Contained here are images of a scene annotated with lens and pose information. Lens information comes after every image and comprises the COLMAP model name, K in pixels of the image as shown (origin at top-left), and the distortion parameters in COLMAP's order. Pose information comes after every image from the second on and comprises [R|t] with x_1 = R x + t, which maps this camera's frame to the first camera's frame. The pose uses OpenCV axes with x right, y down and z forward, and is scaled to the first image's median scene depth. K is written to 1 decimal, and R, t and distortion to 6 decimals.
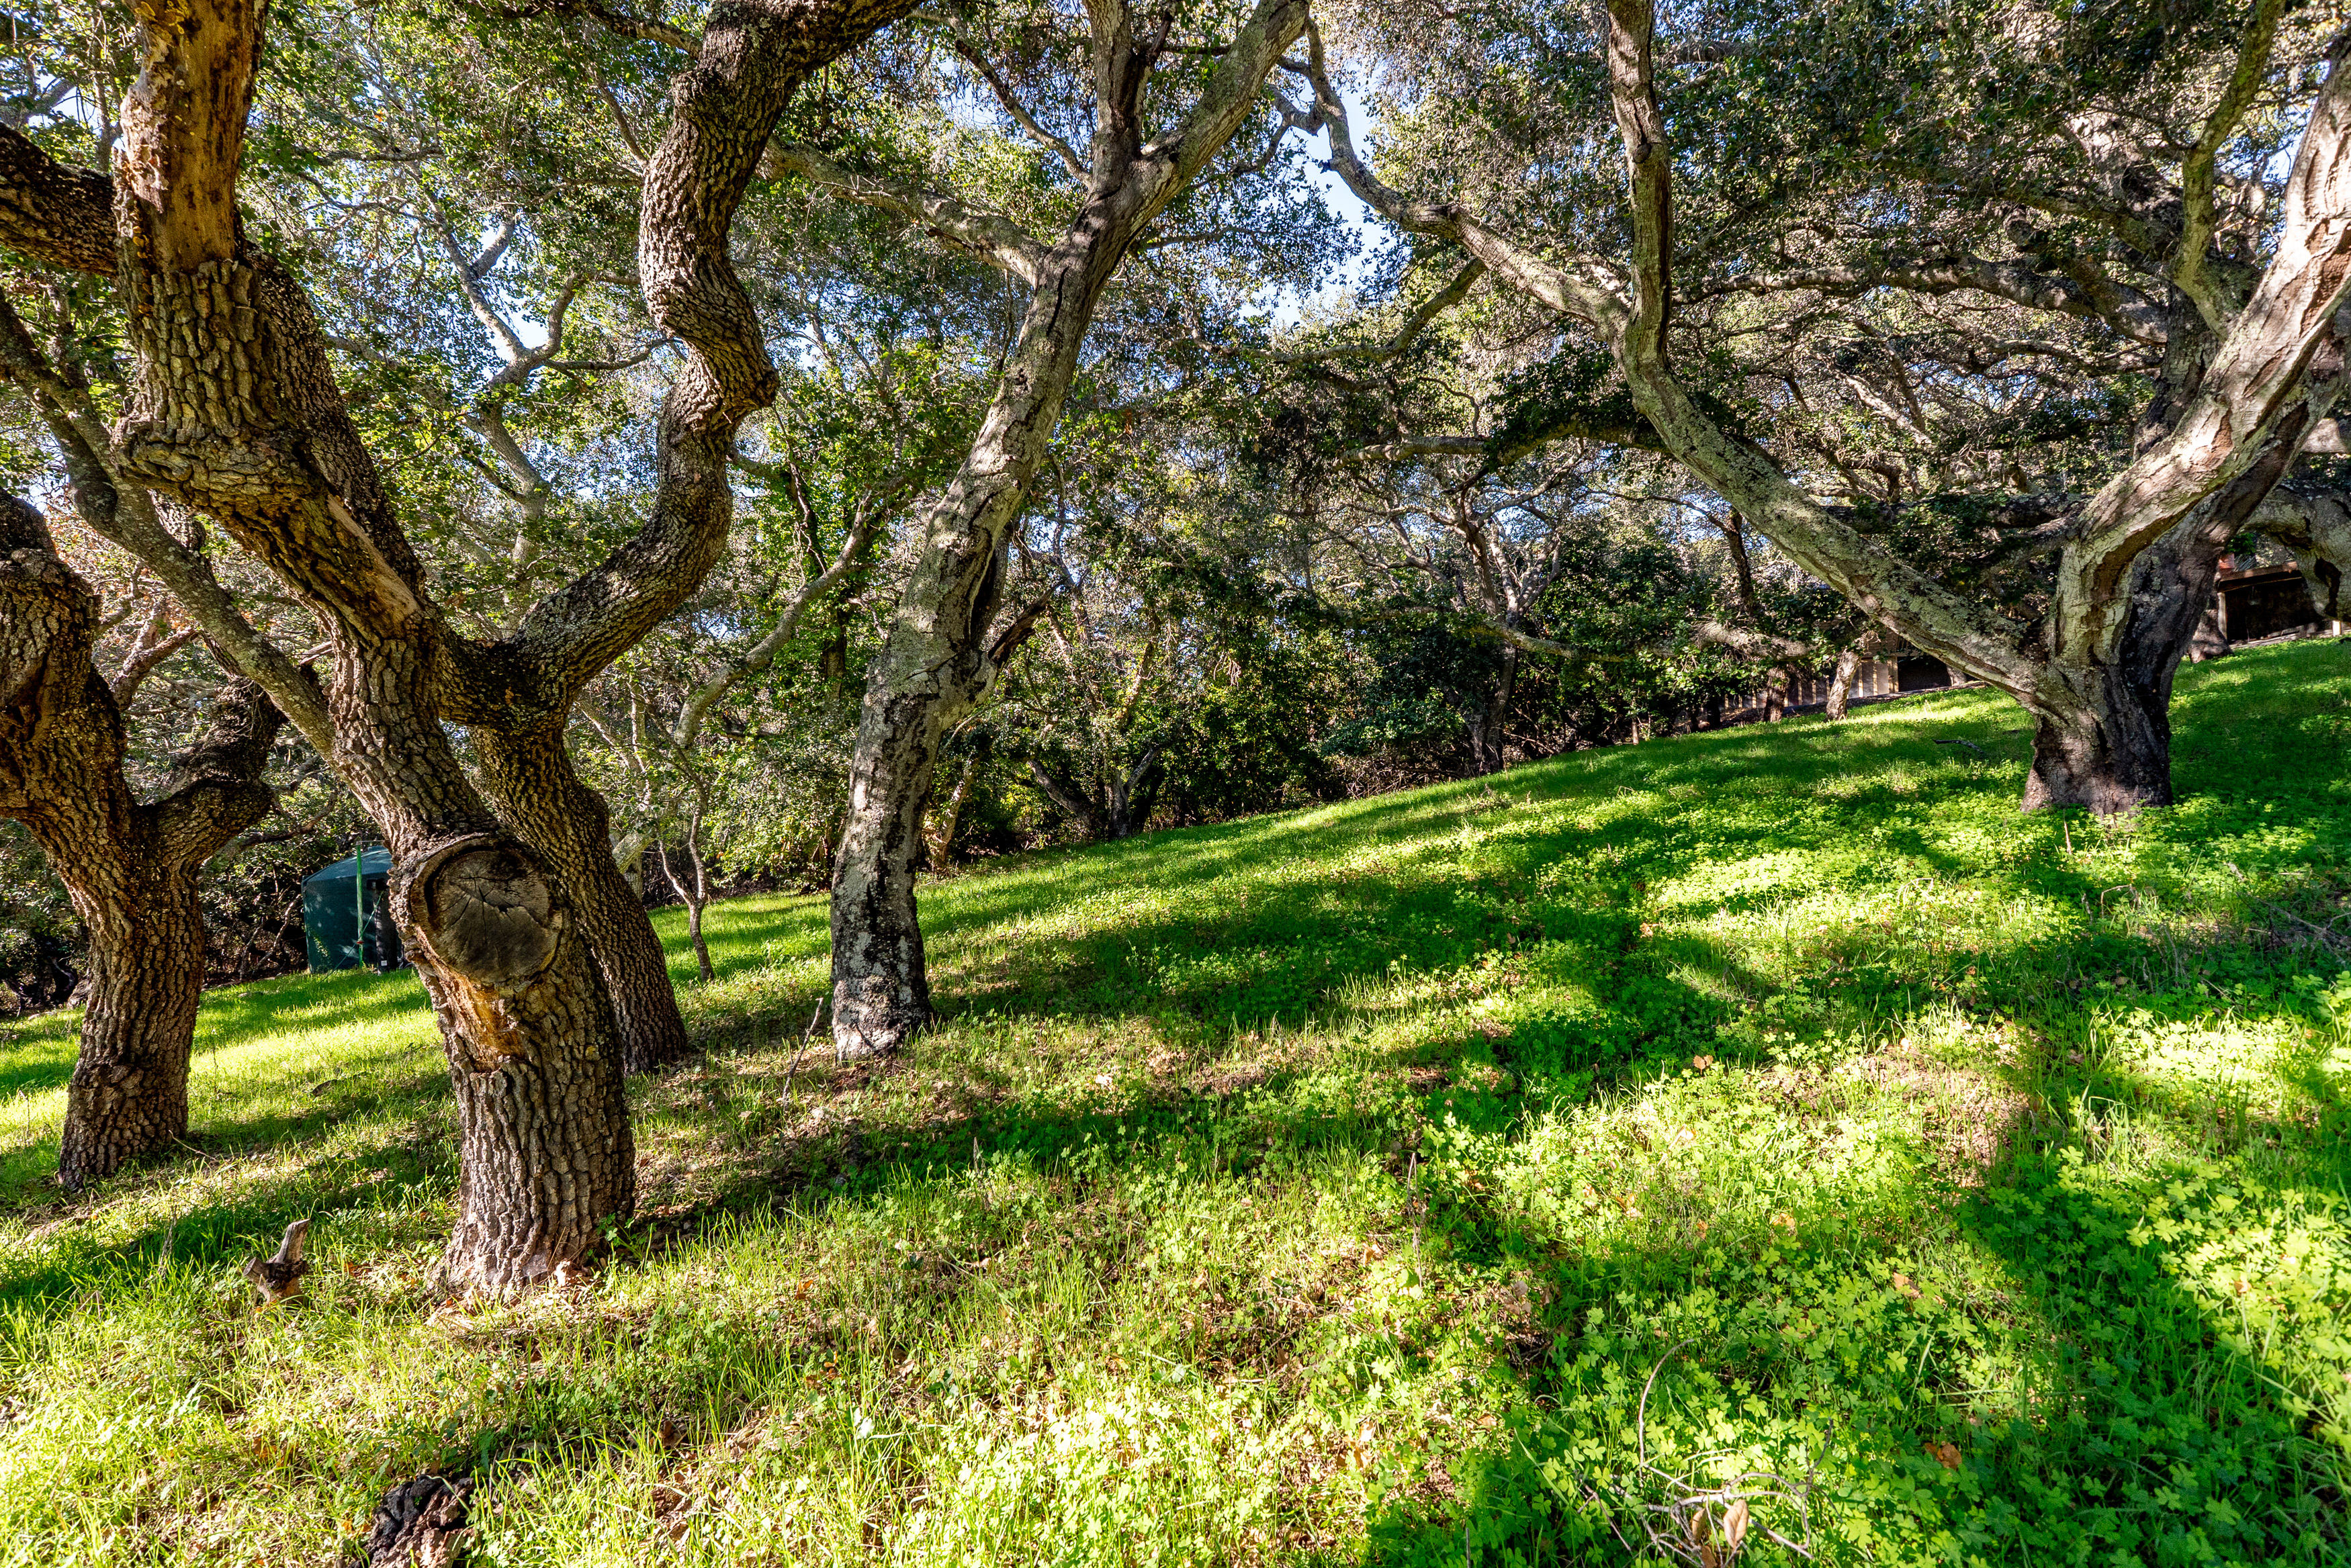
lens RADIAL K [[984.8, 0, 1163.7], [0, 984.8, 784.5], [0, 0, 1]] dist [-0.001064, -0.000305]
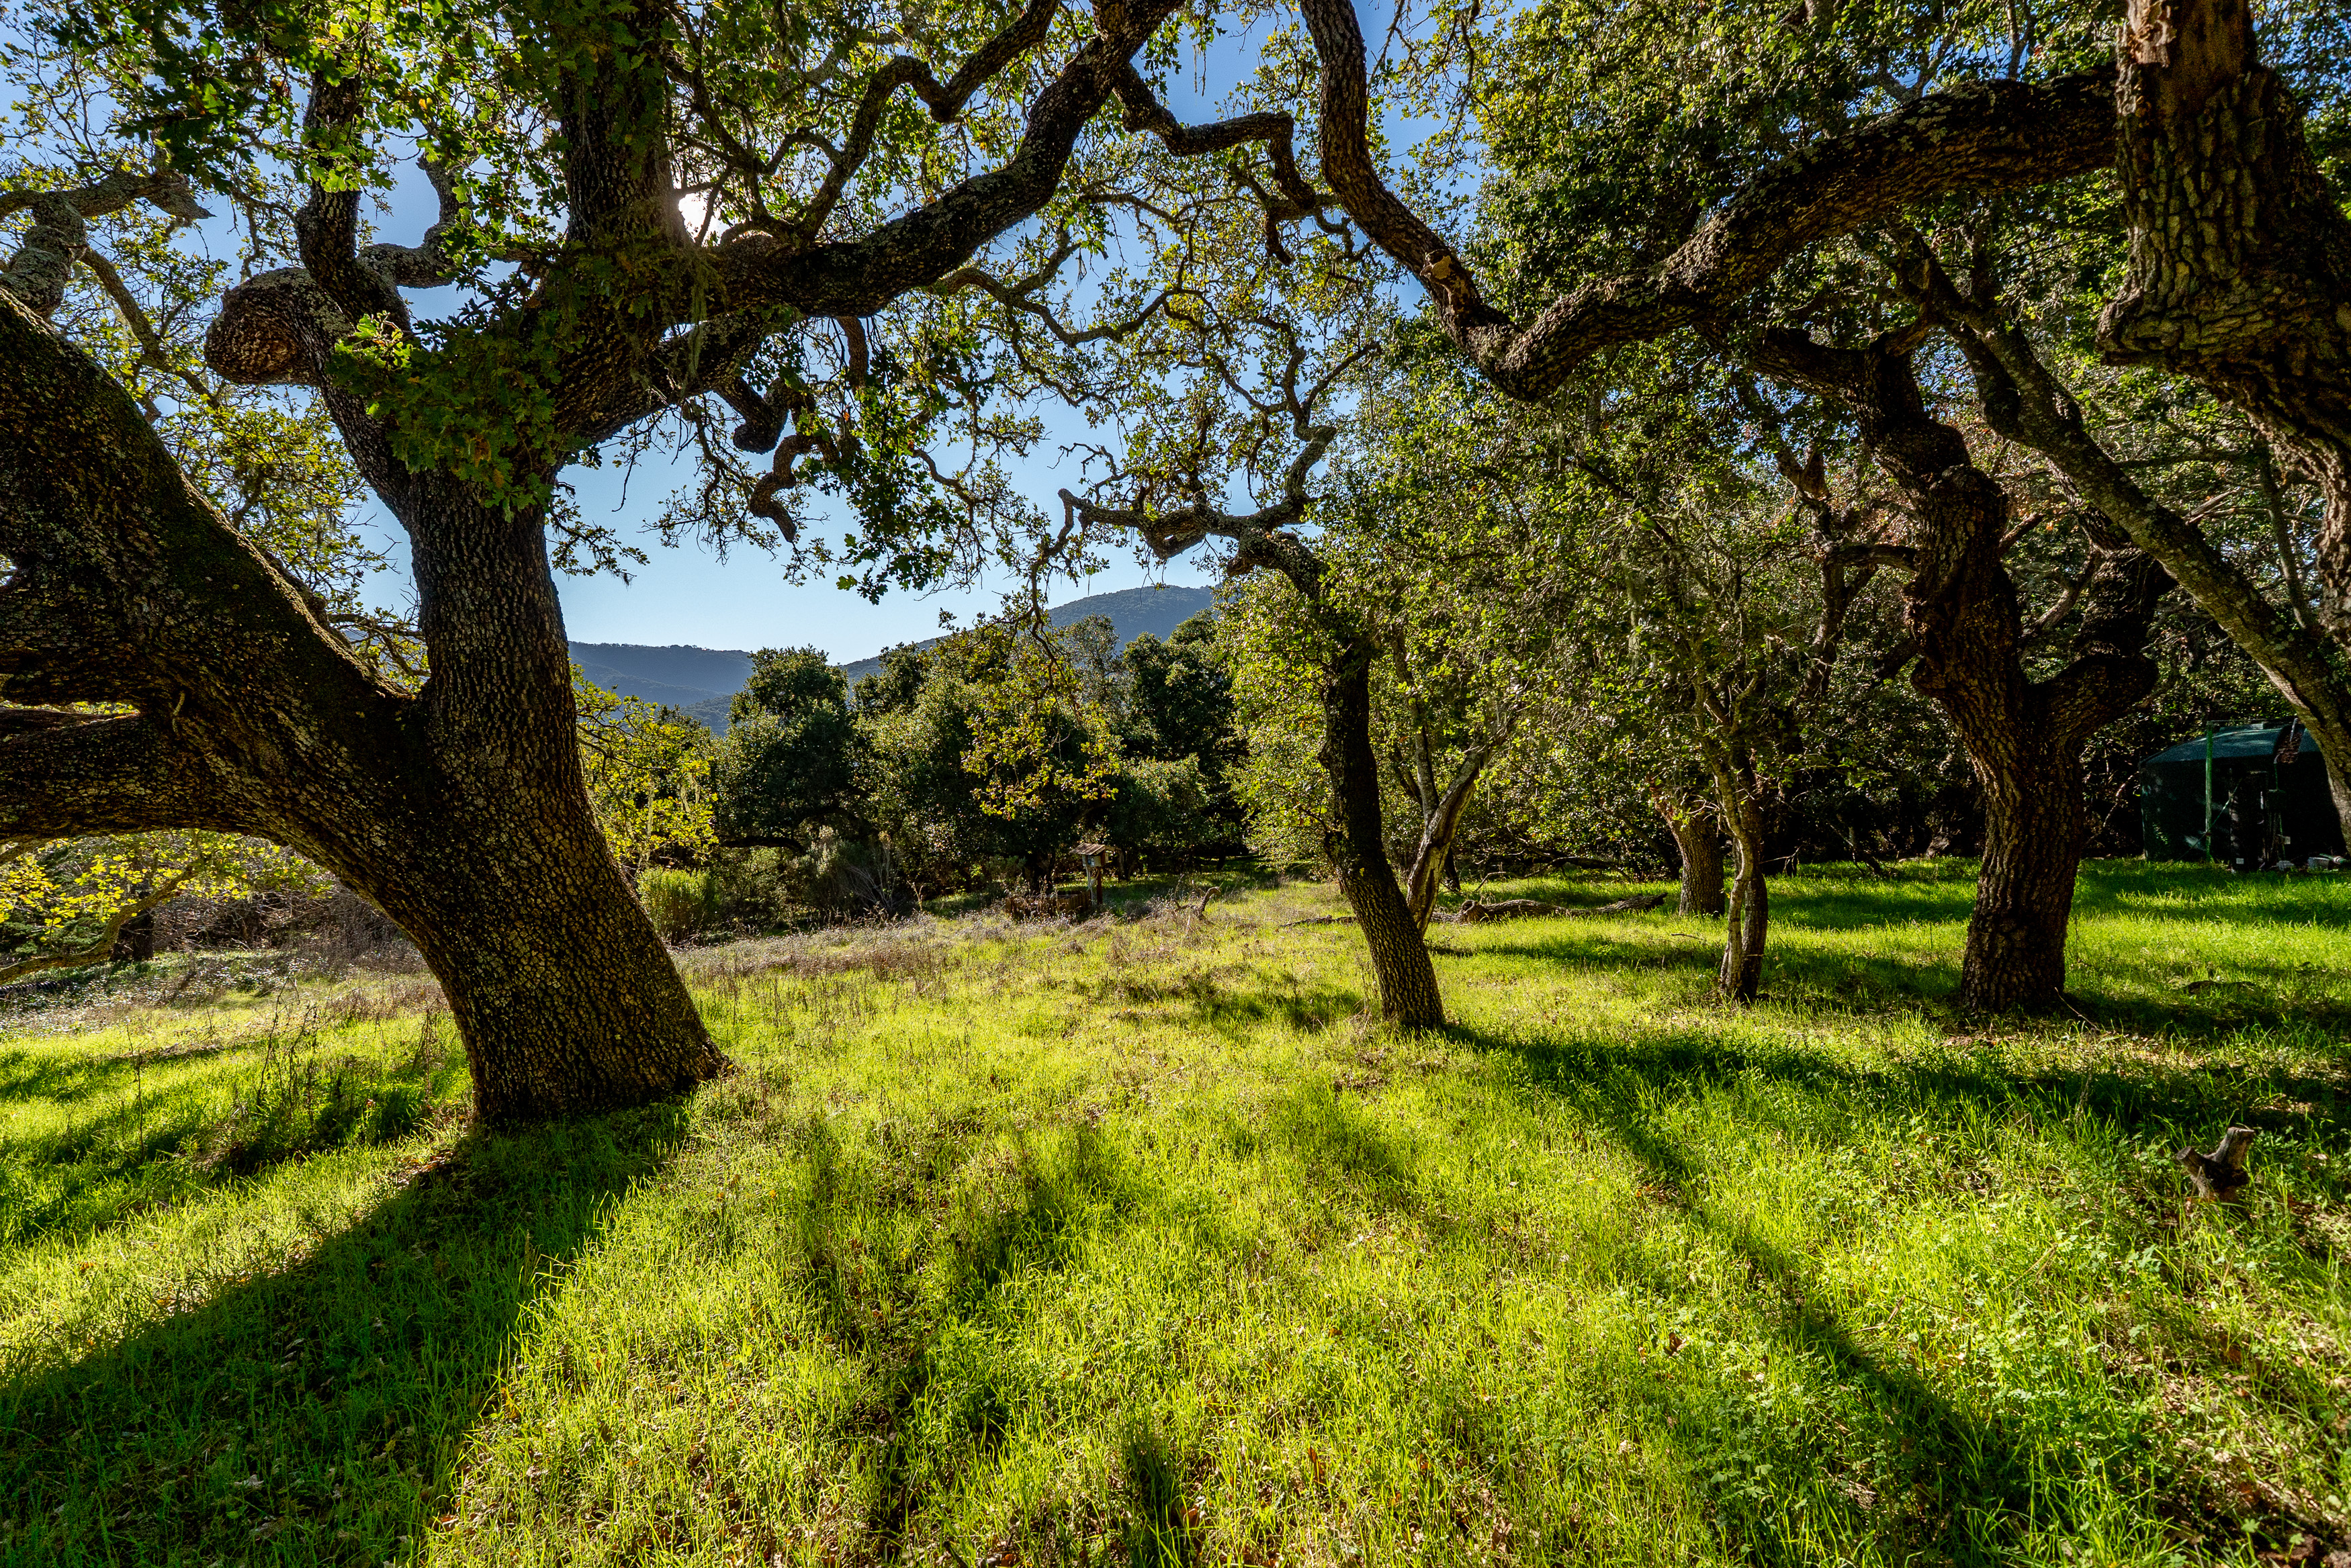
lens RADIAL K [[984.8, 0, 1163.7], [0, 984.8, 784.5], [0, 0, 1]] dist [-0.001064, -0.000305]
pose [[0.088516, 0.077067, -0.993089, -0.029912], [0.045878, 0.995629, 0.081353, -0.000886], [0.995018, -0.052762, 0.084594, -0.032407]]
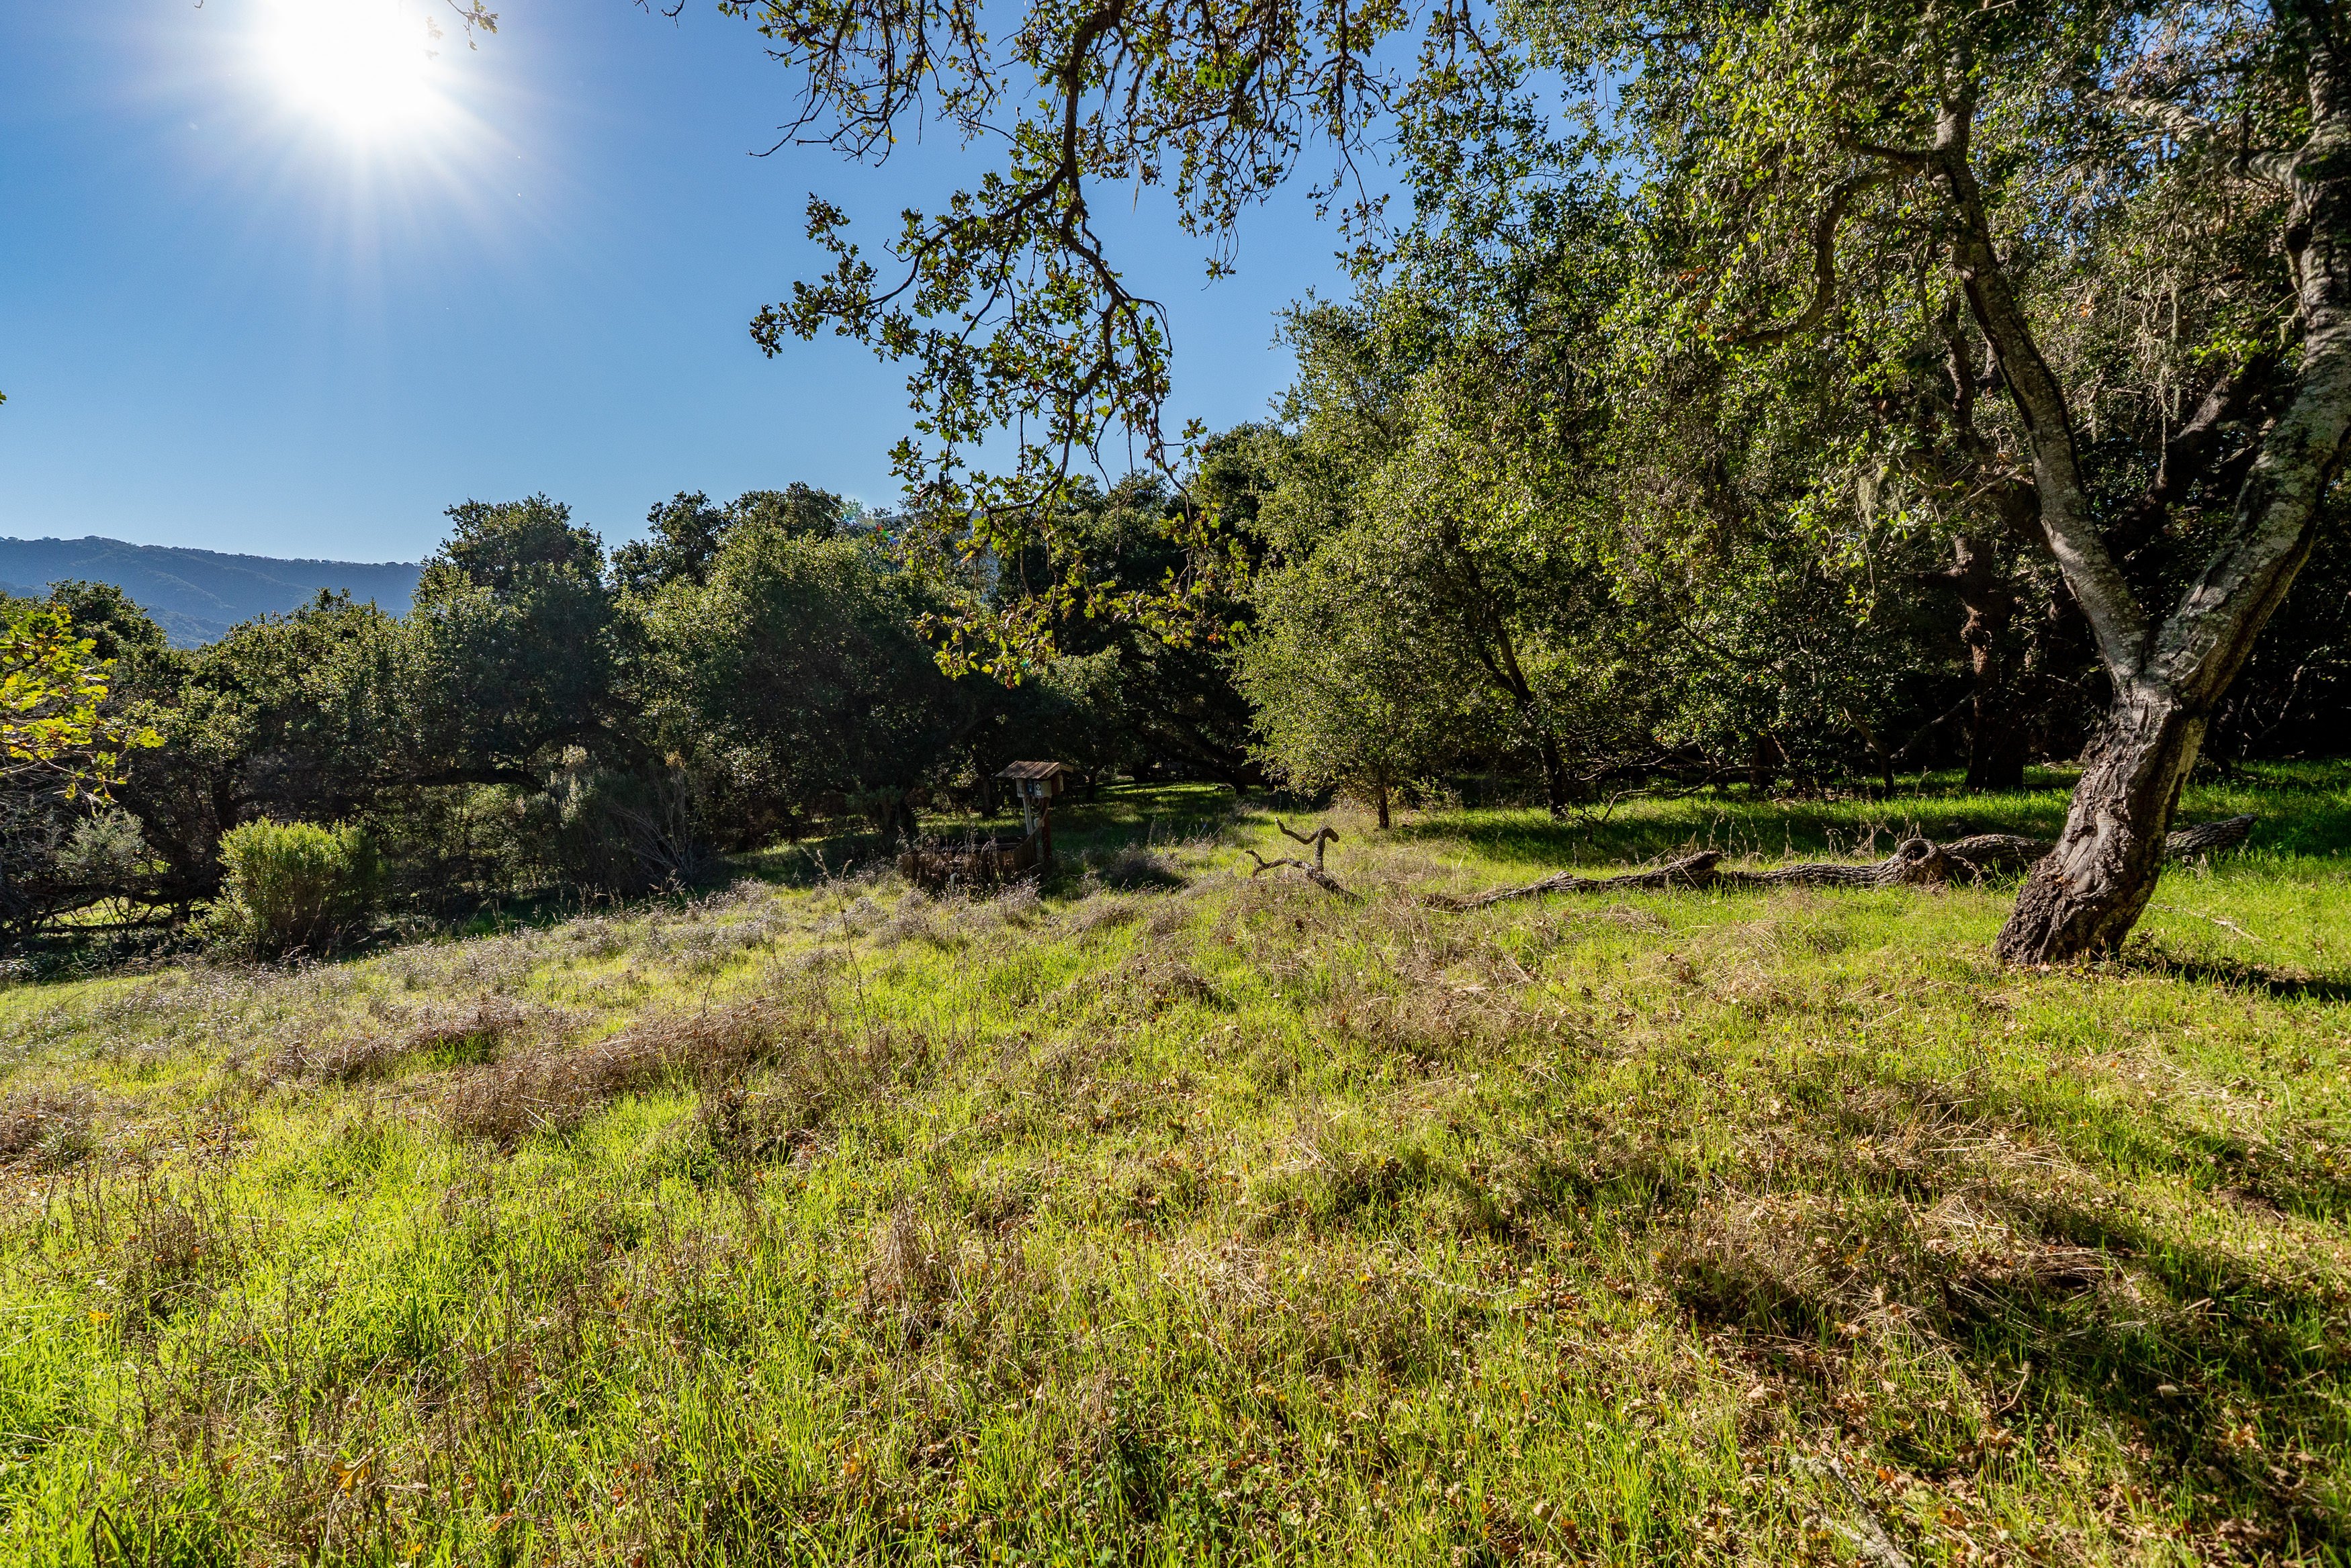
lens RADIAL K [[1009.3, 0, 1175.1], [0, 1009.3, 793.3], [0, 0, 1]] dist [-0.000456, -0.000110]
pose [[0.280205, 0.150688, -0.948039, -0.386757], [0.039343, 0.984970, 0.168186, 0.052365], [0.959134, -0.084425, 0.270065, -0.112830]]
